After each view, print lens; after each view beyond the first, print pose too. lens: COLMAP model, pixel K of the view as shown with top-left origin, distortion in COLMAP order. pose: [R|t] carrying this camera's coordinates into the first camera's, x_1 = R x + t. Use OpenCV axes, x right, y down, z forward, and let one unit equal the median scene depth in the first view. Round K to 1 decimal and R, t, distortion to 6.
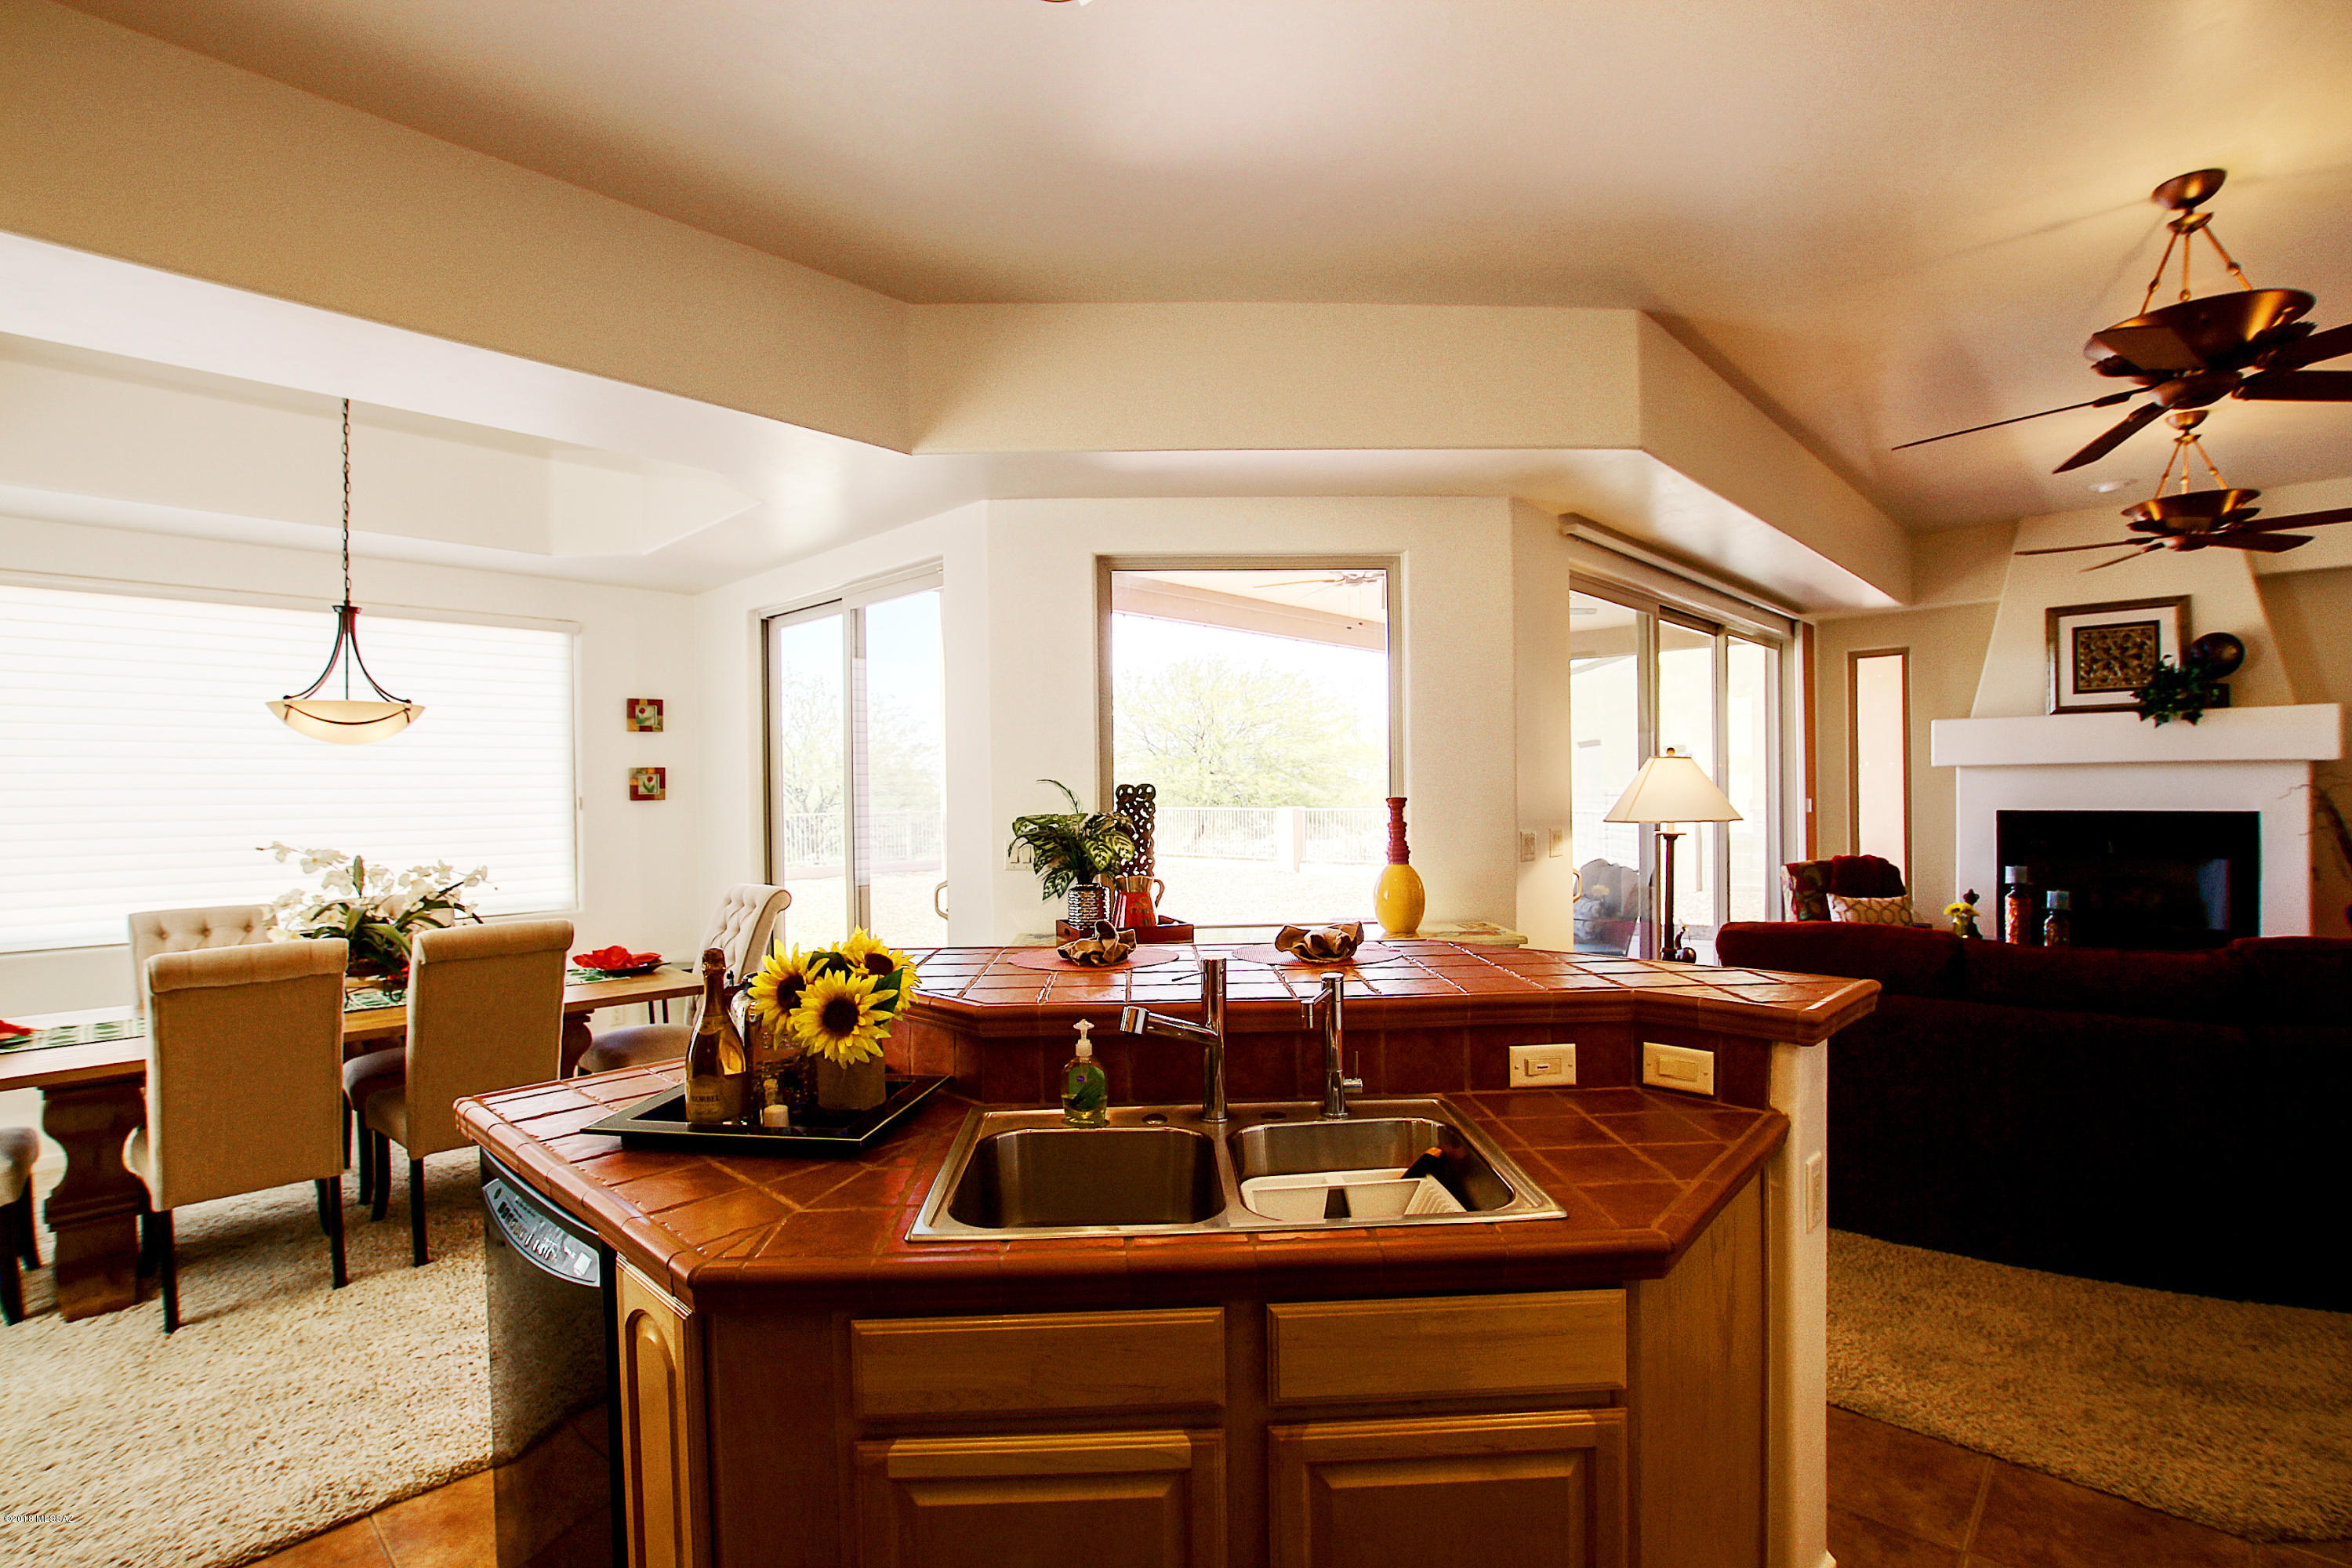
lens RADIAL K [[1088.2, 0, 1184.7], [0, 1088.2, 794.2], [0, 0, 1]] dist [-0.026160, 0.000764]
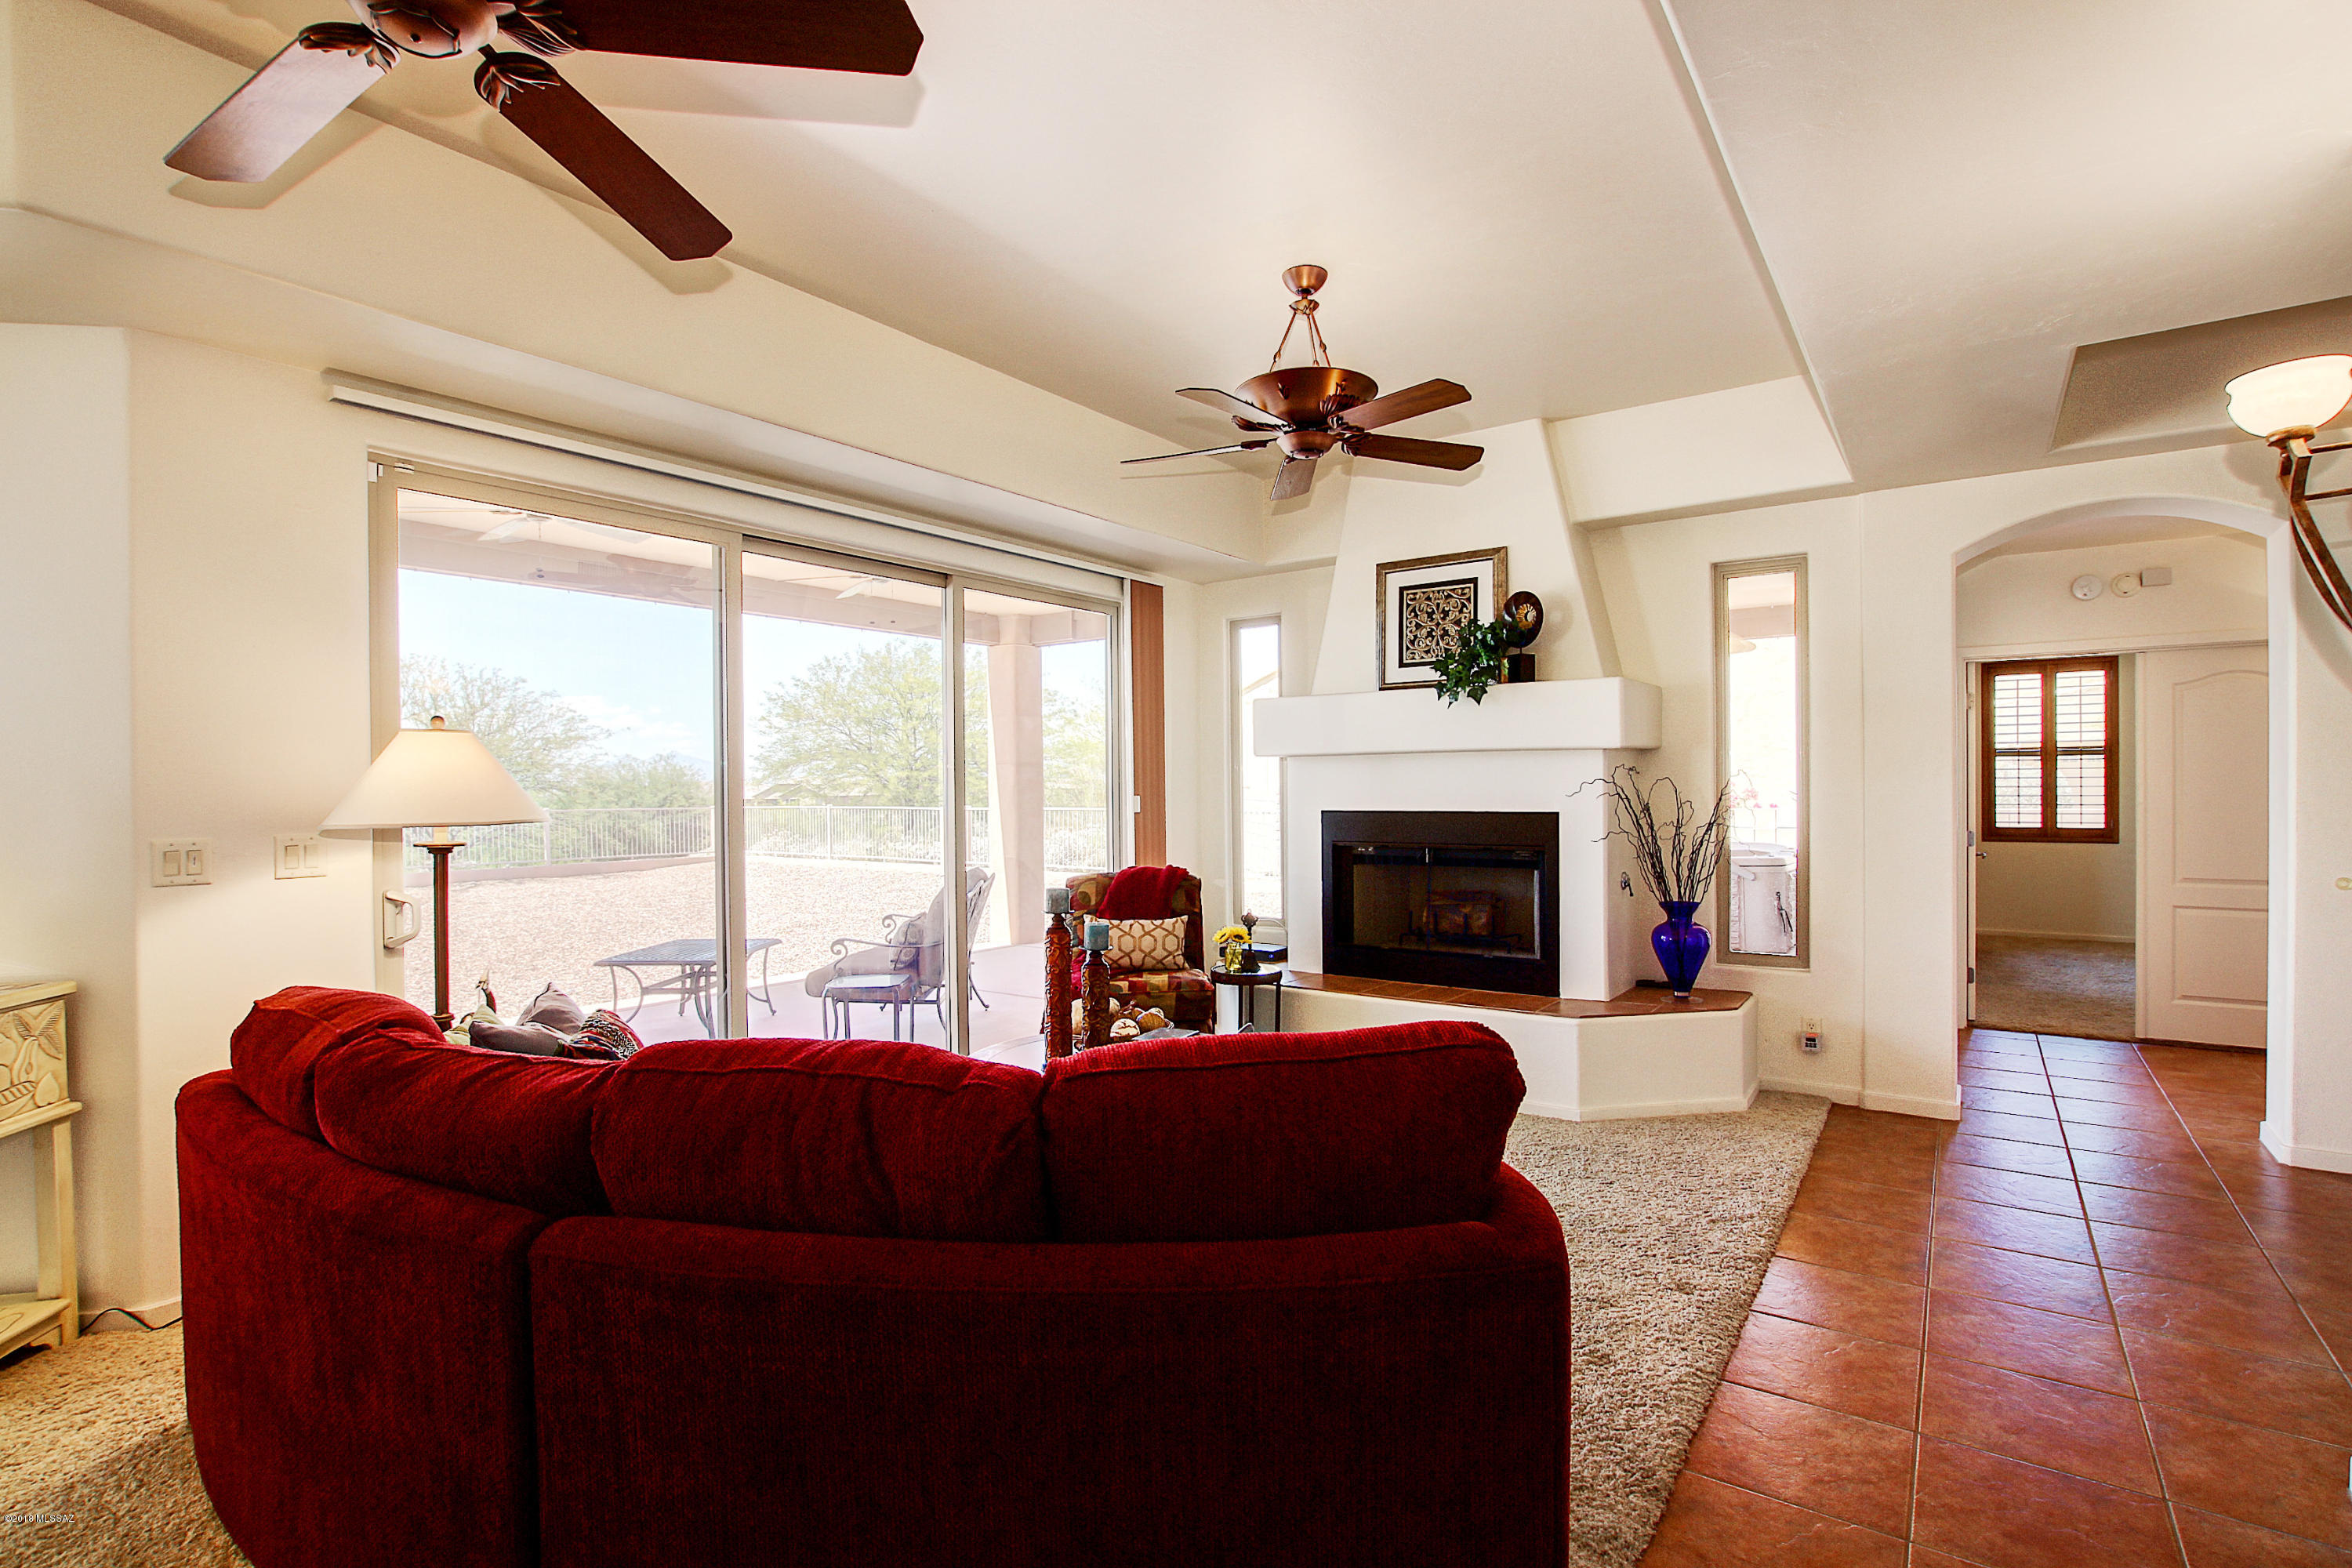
lens RADIAL K [[1114.4, 0, 1176.0], [0, 1114.4, 784.0], [0, 0, 1]] dist [-0.022674, 0.000150]
pose [[0.991535, 0.003623, 0.129786, 0.585187], [-0.002674, 0.999968, -0.007486, 0.002065], [-0.129809, 0.007076, 0.991514, 0.189949]]
